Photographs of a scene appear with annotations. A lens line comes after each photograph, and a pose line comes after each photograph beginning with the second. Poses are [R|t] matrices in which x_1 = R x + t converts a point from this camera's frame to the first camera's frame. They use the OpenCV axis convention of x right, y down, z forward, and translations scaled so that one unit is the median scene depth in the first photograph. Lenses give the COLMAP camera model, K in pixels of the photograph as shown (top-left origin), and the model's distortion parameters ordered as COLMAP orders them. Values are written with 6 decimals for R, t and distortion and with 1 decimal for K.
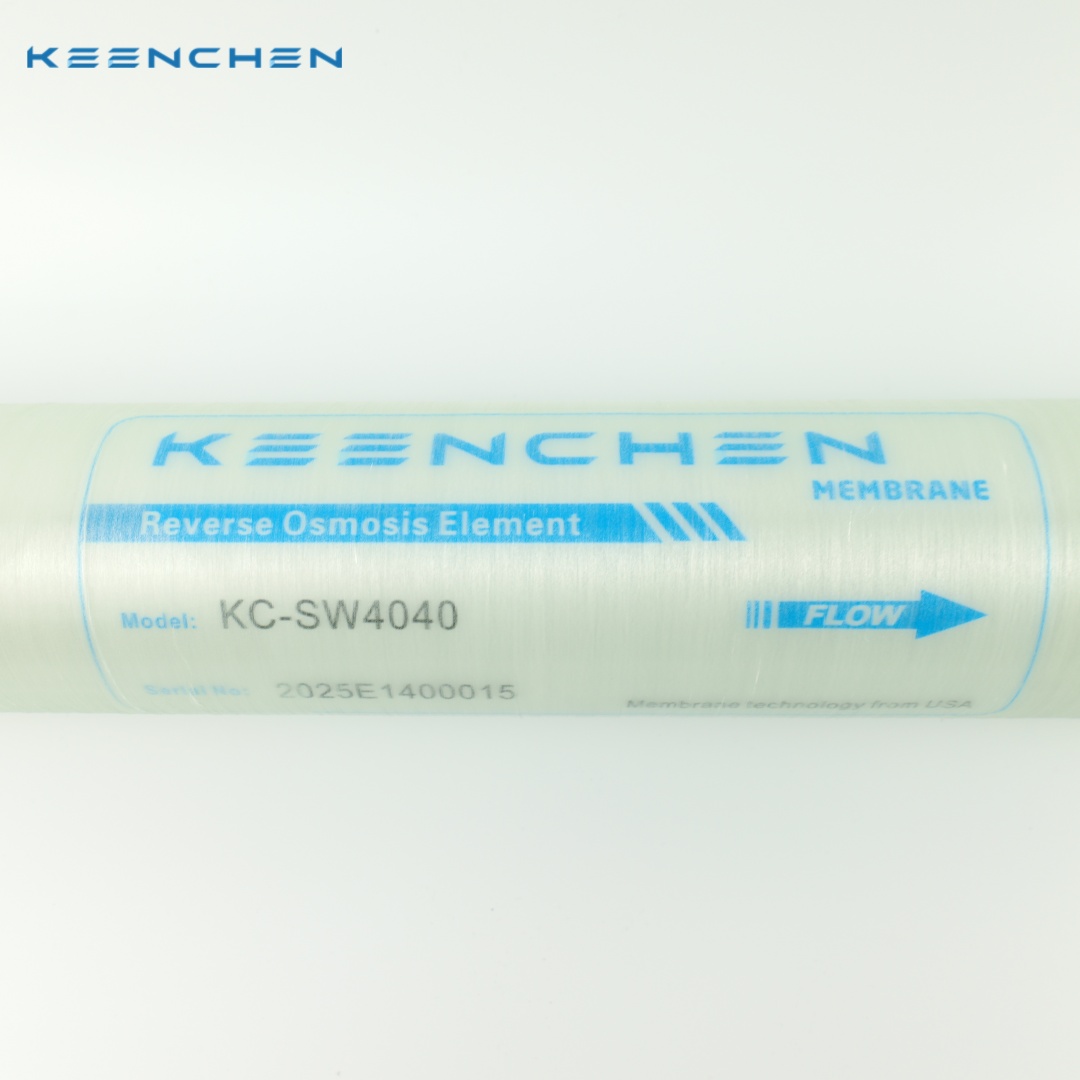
lens RADIAL K [[1003.6, 0, 536.0], [0, 1003.6, 543.0], [0, 0, 1]] dist [-0.007989, 0.000000]
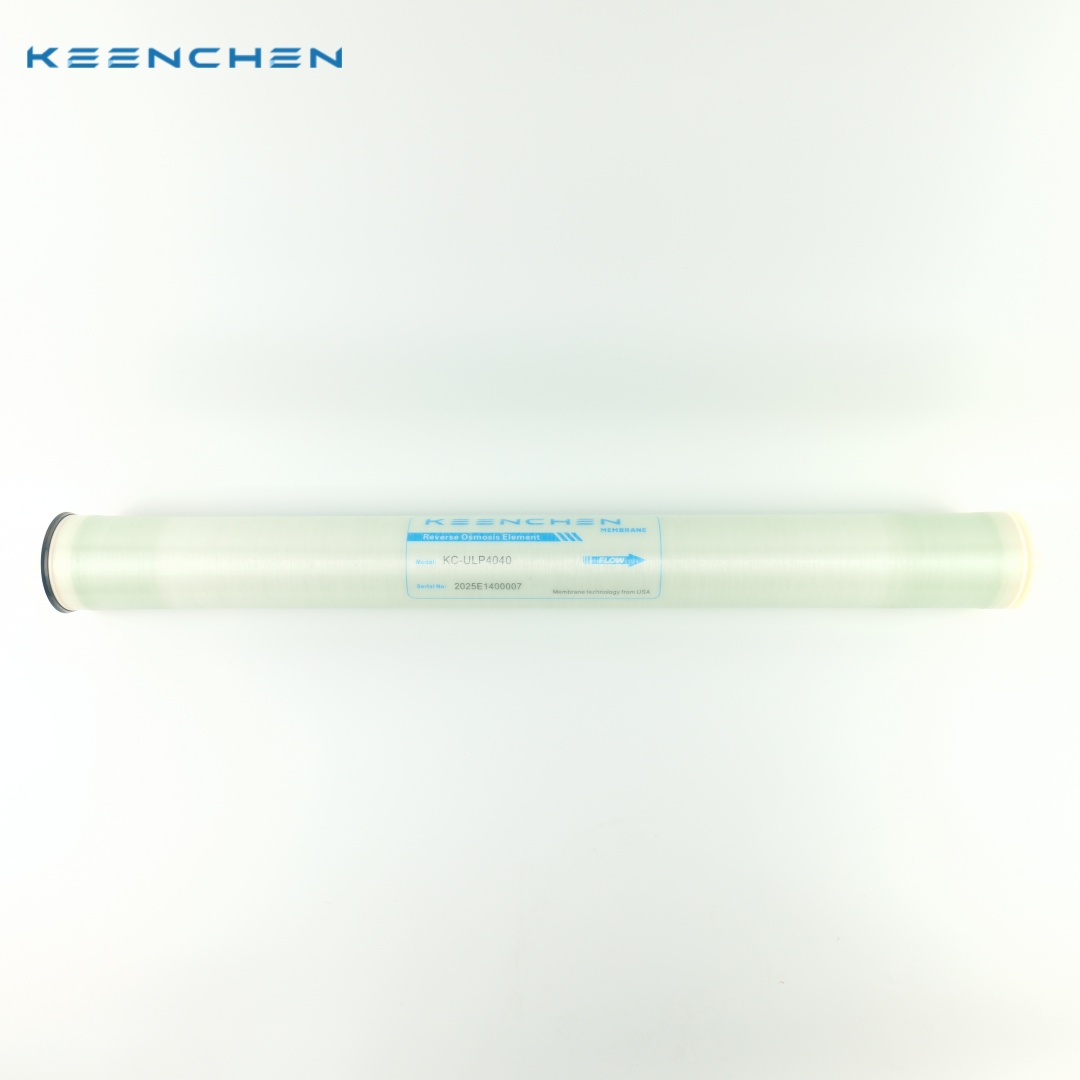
lens RADIAL K [[996.1, 0, 538.3], [0, 996.1, 541.7], [0, 0, 1]] dist [0.007650, 0.000000]
pose [[0.999912, 0.010843, 0.007632, 0.010030], [-0.007388, 0.933552, -0.358367, 1.342384], [-0.011010, 0.358279, 0.933550, -2.507704]]
